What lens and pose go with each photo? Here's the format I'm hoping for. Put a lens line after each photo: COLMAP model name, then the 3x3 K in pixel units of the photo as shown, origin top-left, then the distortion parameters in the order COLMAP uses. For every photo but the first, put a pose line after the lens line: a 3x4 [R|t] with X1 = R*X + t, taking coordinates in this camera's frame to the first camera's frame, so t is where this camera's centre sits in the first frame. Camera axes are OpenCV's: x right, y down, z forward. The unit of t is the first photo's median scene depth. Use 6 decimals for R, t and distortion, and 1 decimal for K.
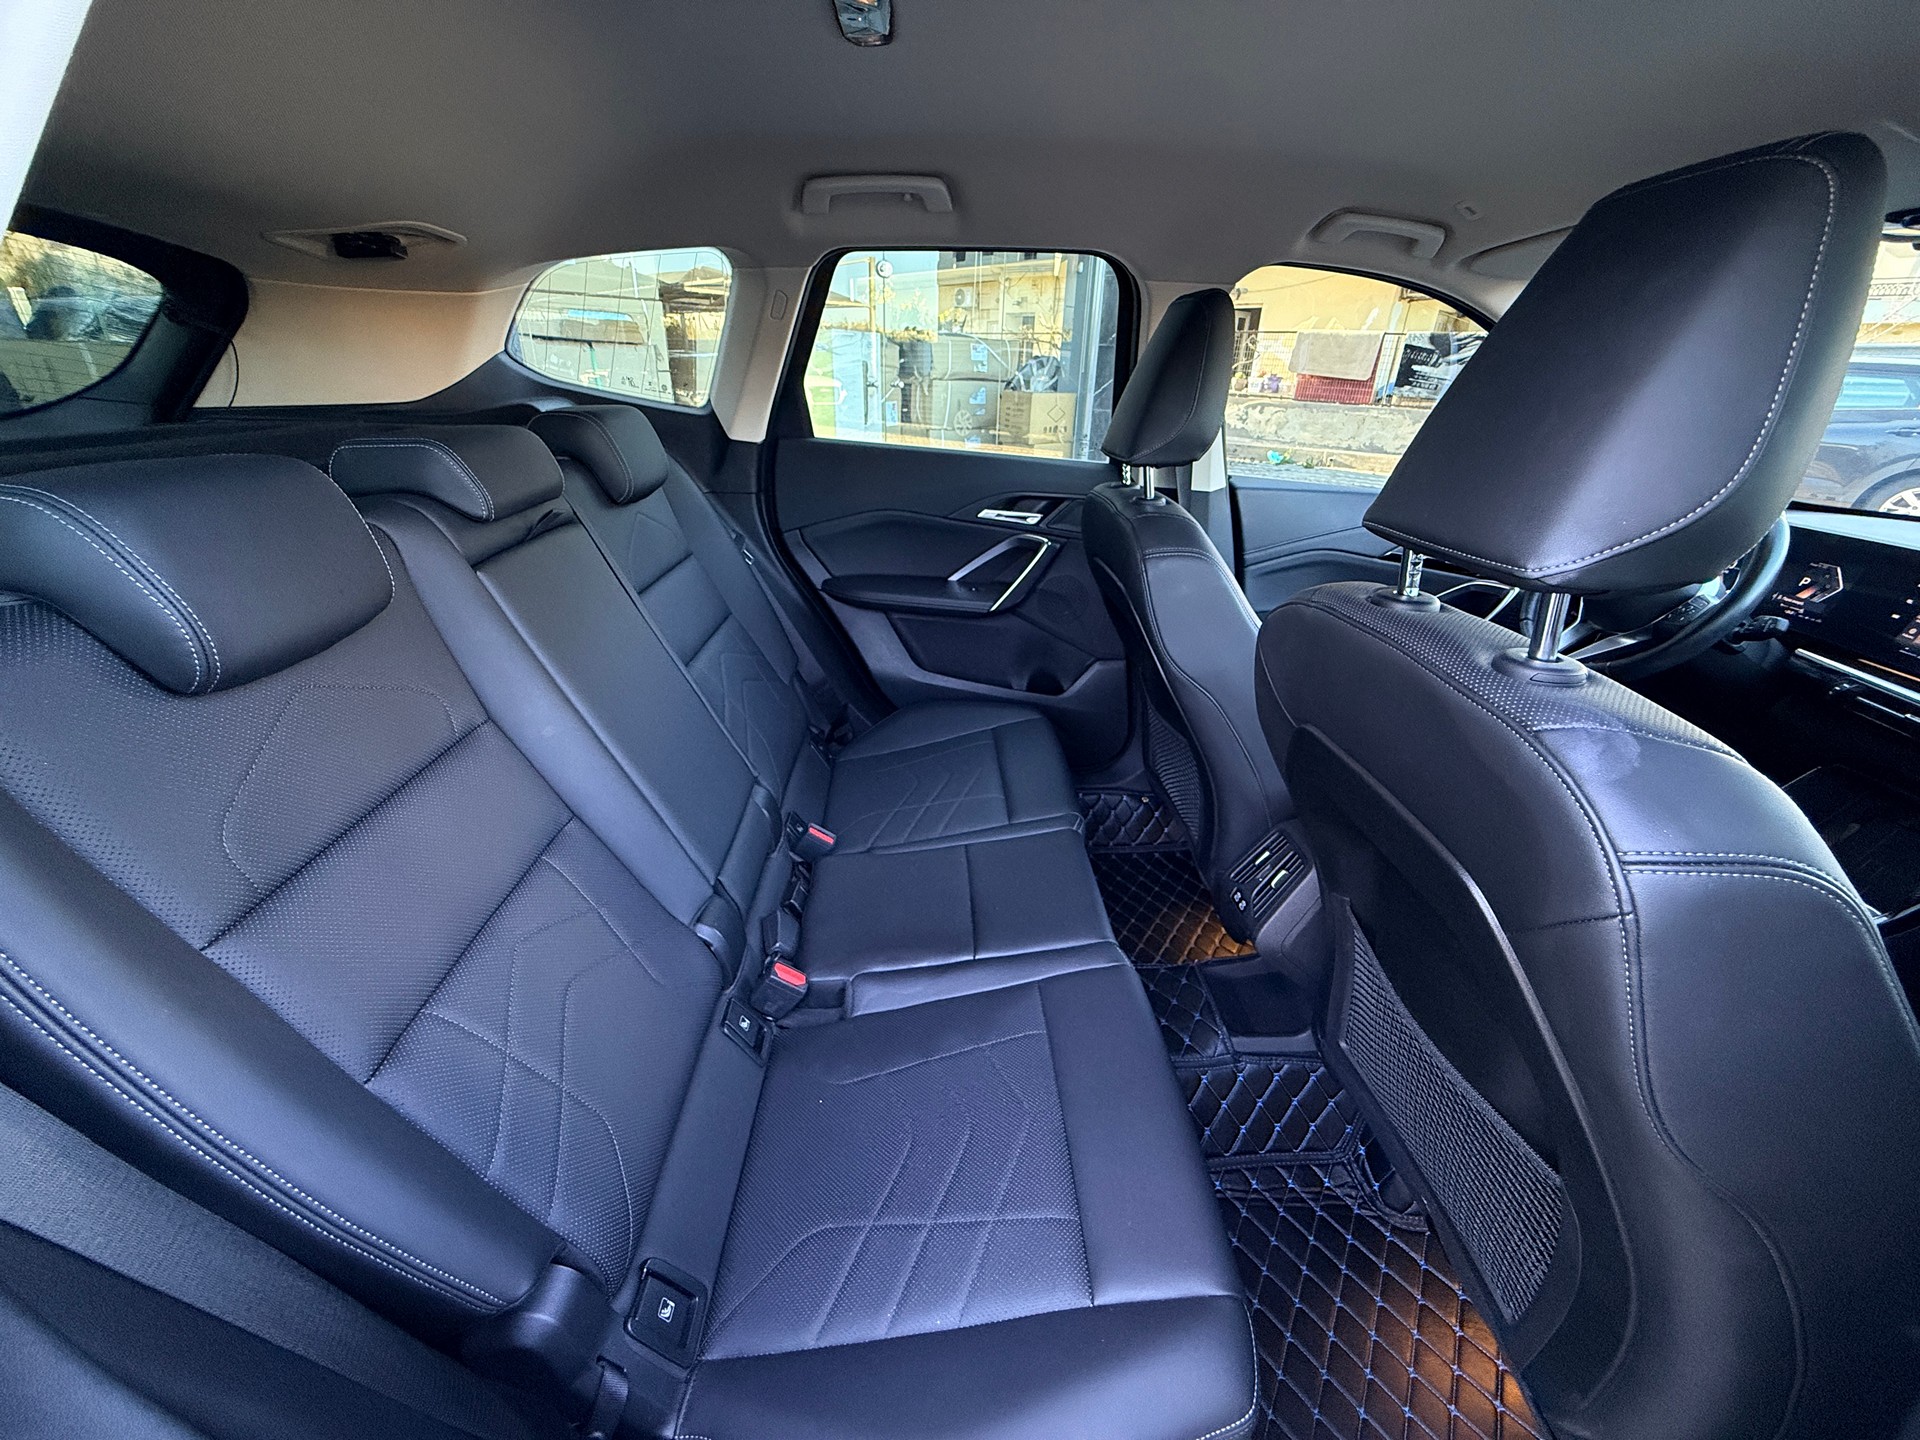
lens RADIAL K [[759.5, 0, 951.1], [0, 759.5, 721.5], [0, 0, 1]] dist [-0.001082, -0.000072]
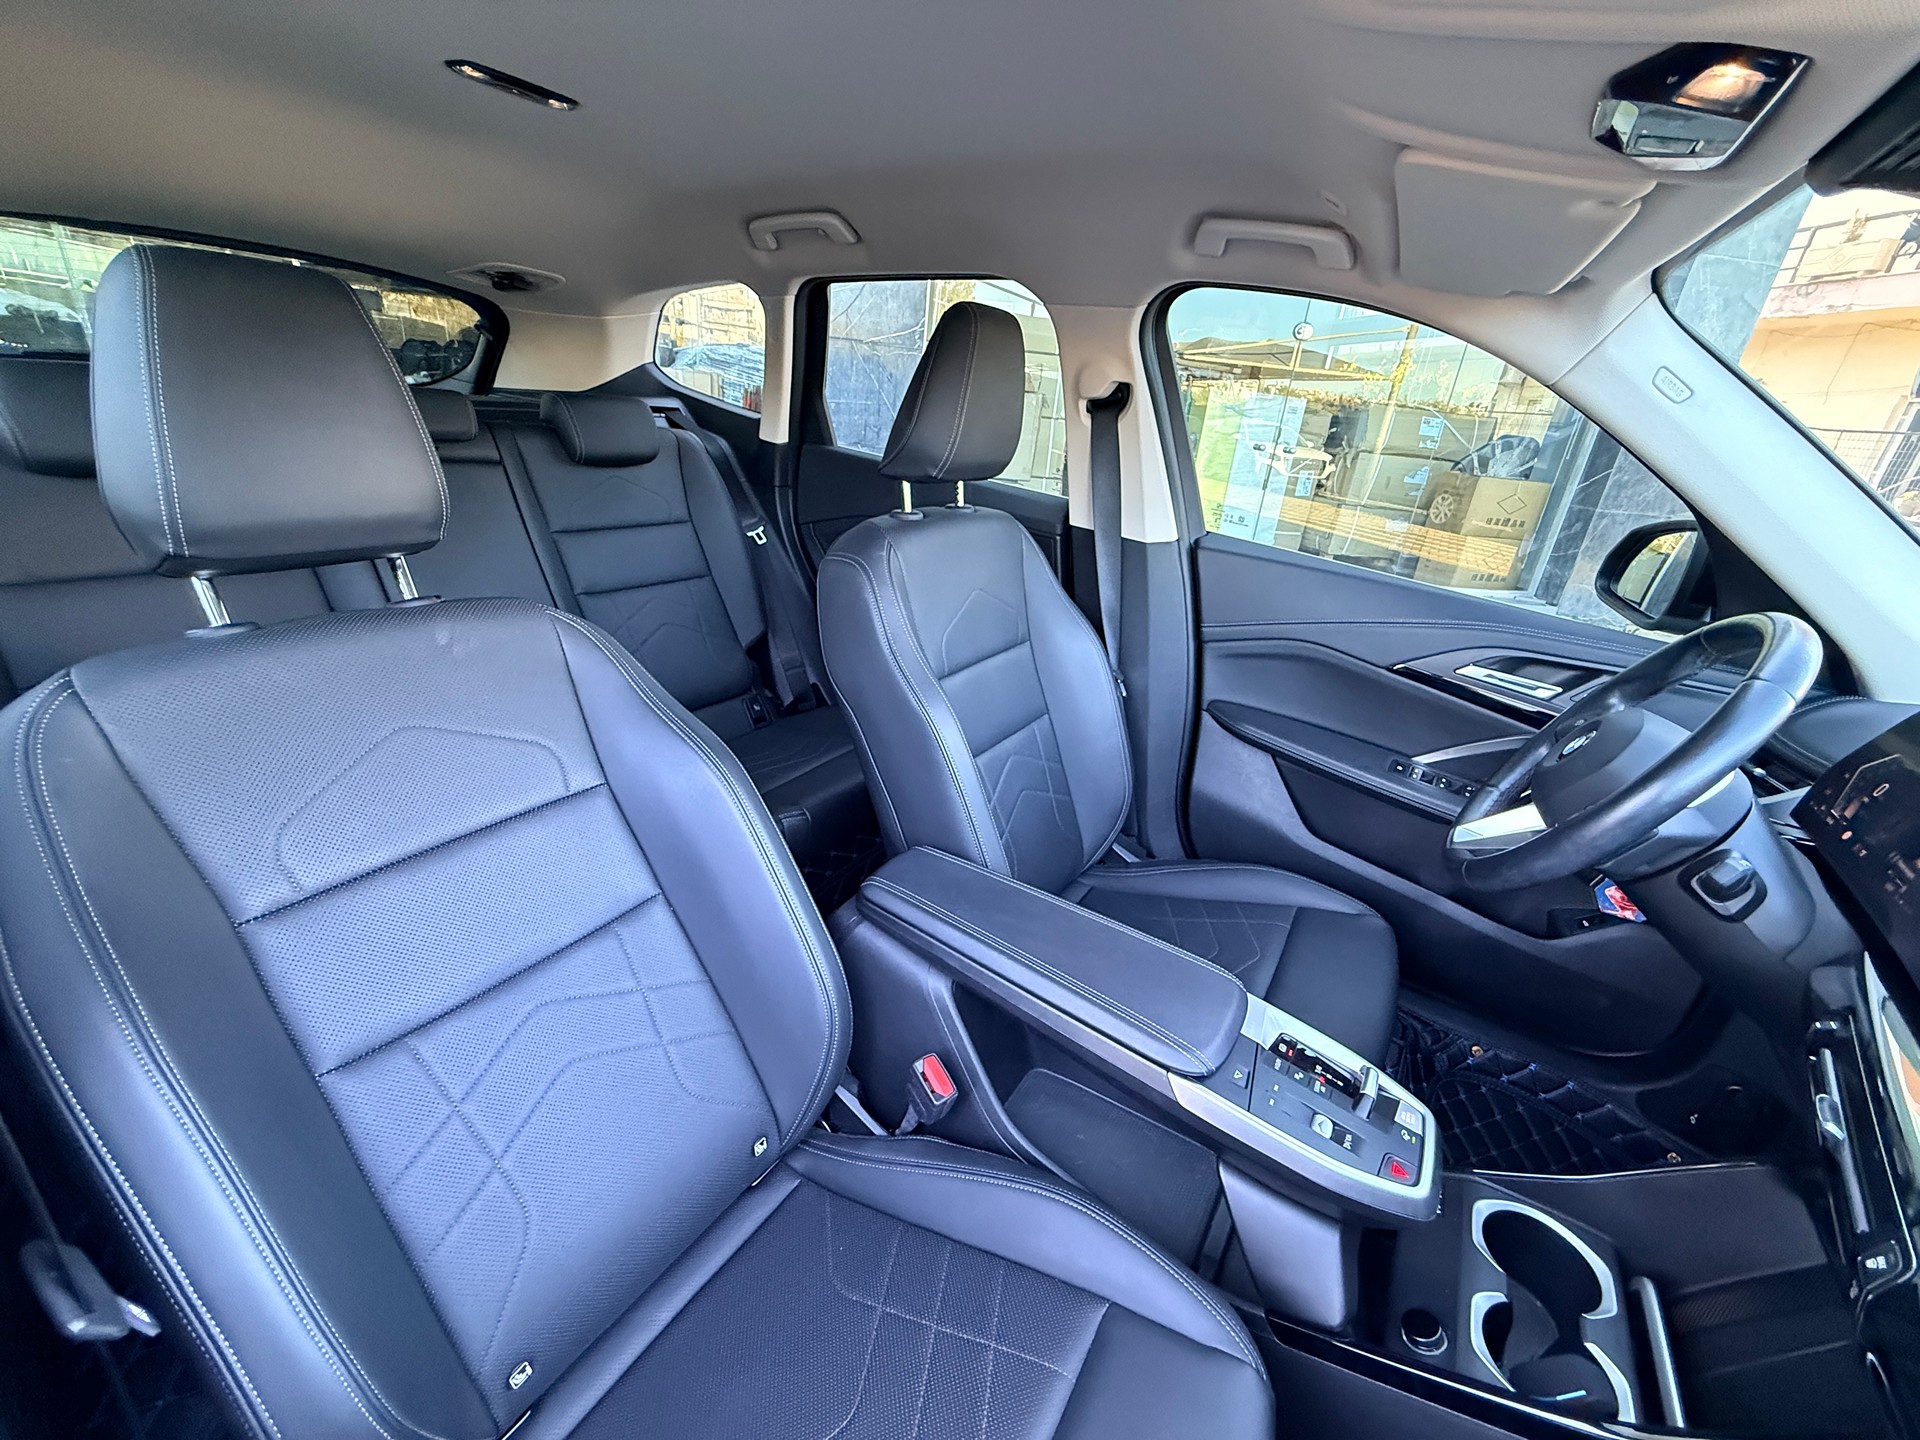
lens RADIAL K [[759.5, 0, 960.6], [0, 759.5, 715.2], [0, 0, 1]] dist [-0.001082, -0.000072]
pose [[0.821667, 0.262527, -0.505908, 0.642619], [-0.301668, 0.953401, 0.004788, -0.053314], [0.483591, 0.148682, 0.862574, 0.171422]]
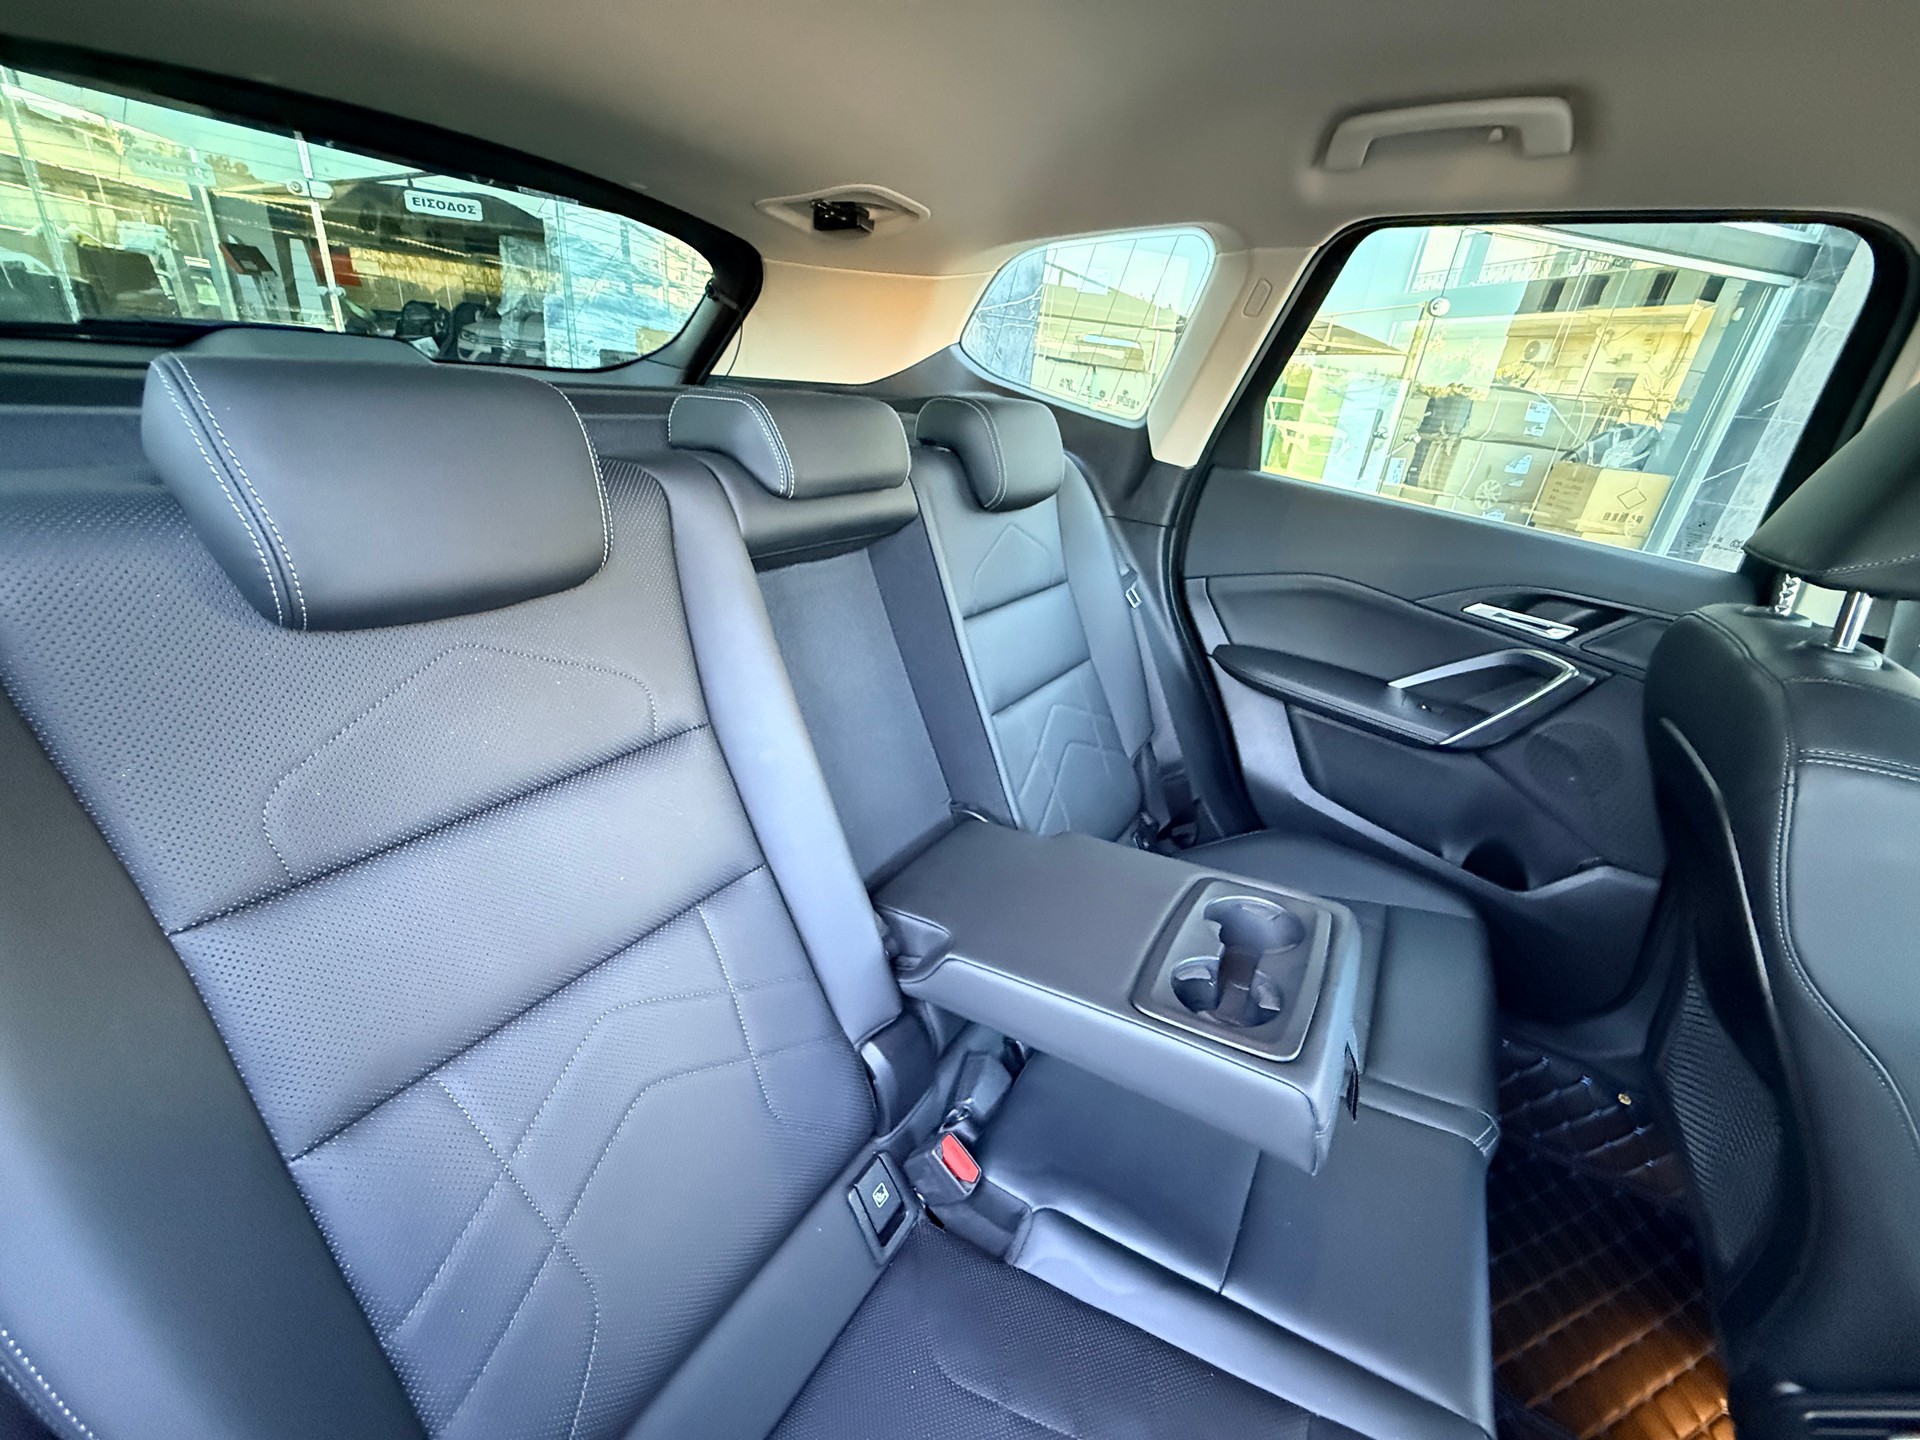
lens RADIAL K [[759.5, 0, 961.6], [0, 759.5, 721.2], [0, 0, 1]] dist [-0.001082, -0.000072]
pose [[0.833088, 0.282932, -0.475305, 0.011056], [-0.303542, 0.952184, 0.034770, -0.057204], [0.462415, 0.115308, 0.879134, 0.185608]]
